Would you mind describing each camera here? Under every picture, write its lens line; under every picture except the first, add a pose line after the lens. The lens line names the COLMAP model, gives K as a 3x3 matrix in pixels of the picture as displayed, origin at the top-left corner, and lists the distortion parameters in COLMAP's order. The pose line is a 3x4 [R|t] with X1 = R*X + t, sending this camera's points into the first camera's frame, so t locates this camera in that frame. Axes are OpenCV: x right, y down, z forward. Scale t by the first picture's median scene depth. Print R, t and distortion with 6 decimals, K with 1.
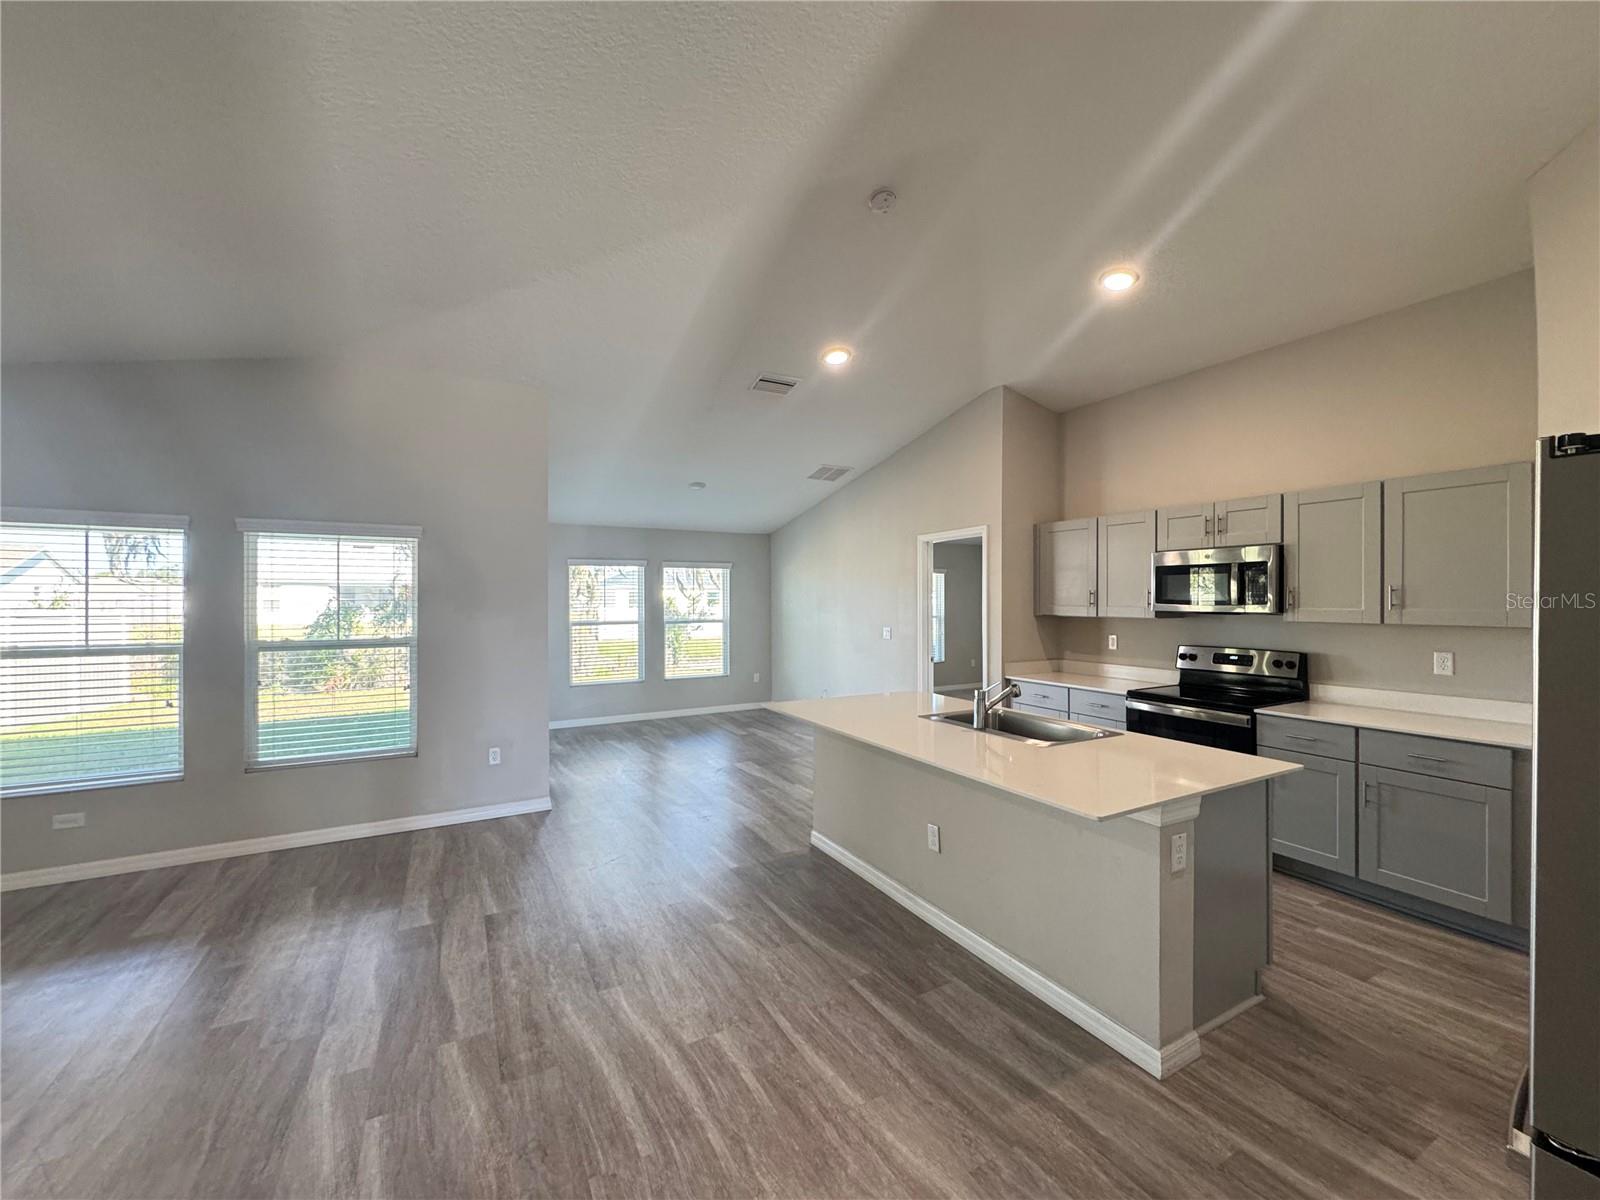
lens RADIAL K [[635.1, 0, 801.4], [0, 635.1, 601.8], [0, 0, 1]] dist [-0.001022, -0.000360]
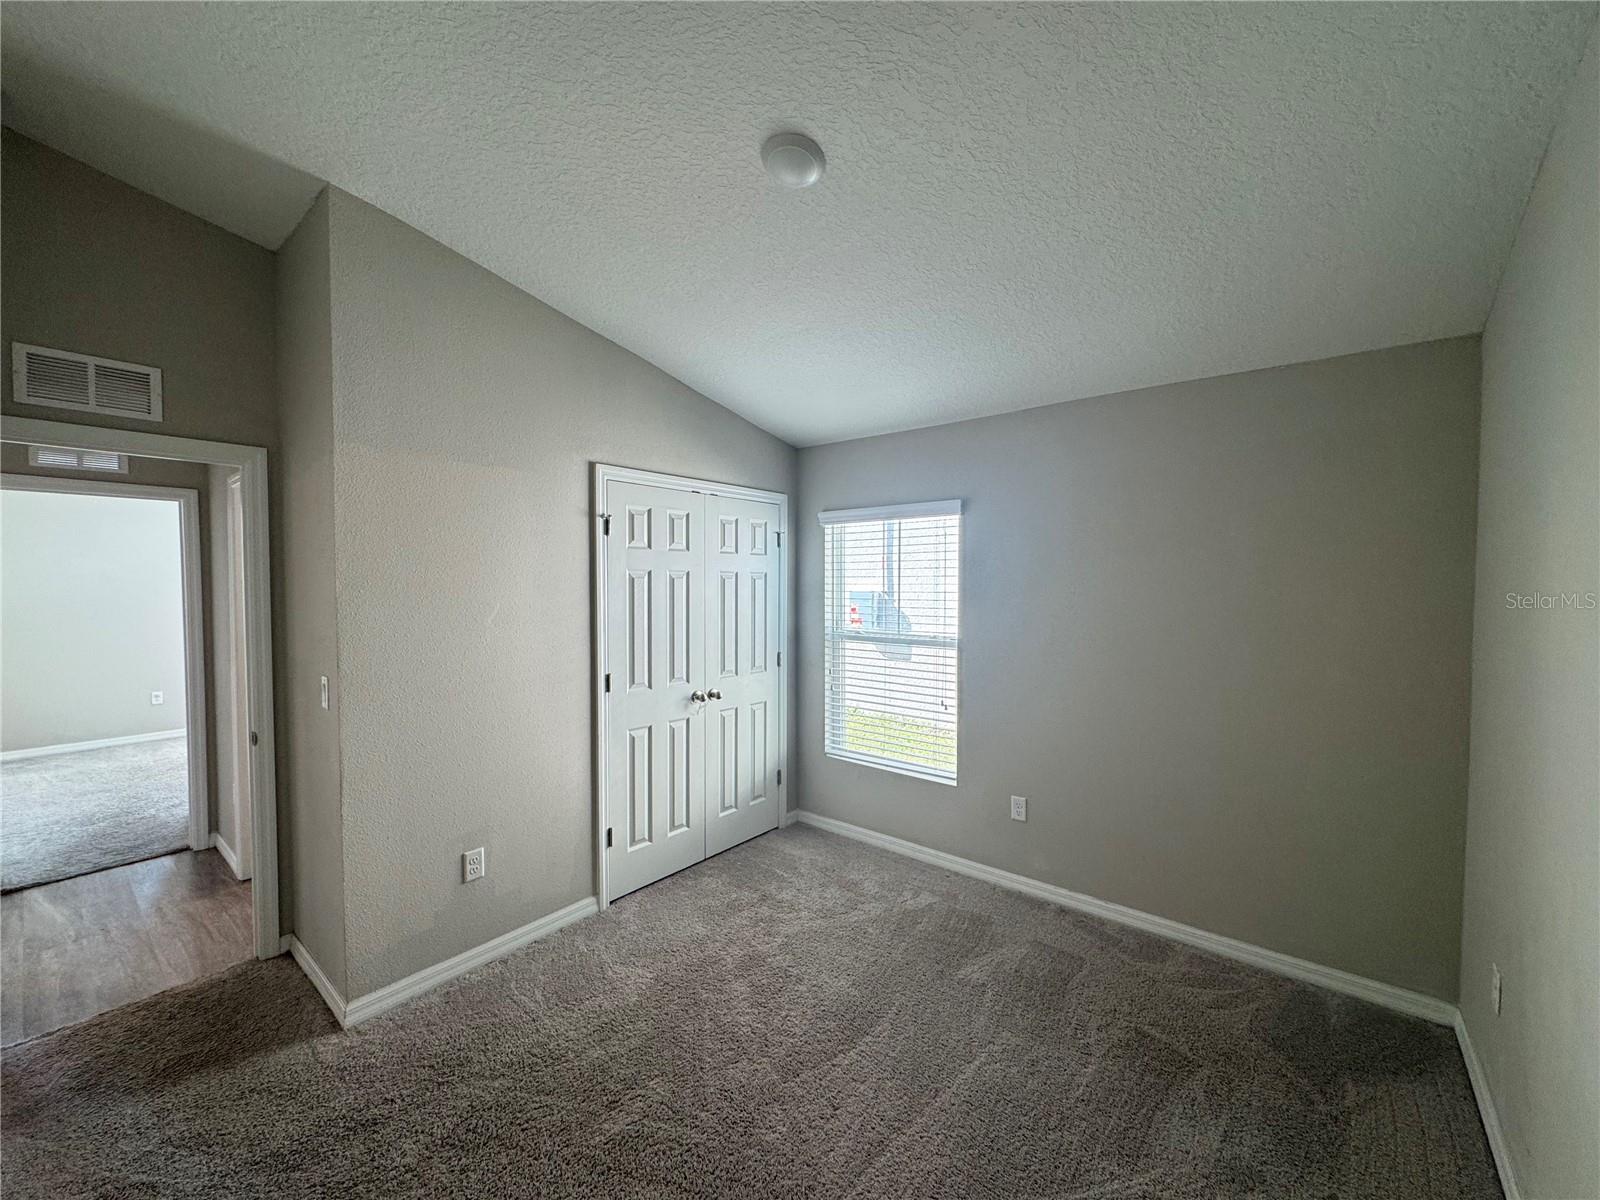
lens RADIAL K [[635.1, 0, 801.4], [0, 635.1, 601.8], [0, 0, 1]] dist [-0.001022, -0.000360]
pose [[0.369795, 0.032381, -0.928549, 0.514974], [-0.006237, 0.999457, 0.032369, -0.020765], [0.929092, -0.006178, 0.369796, 1.787585]]
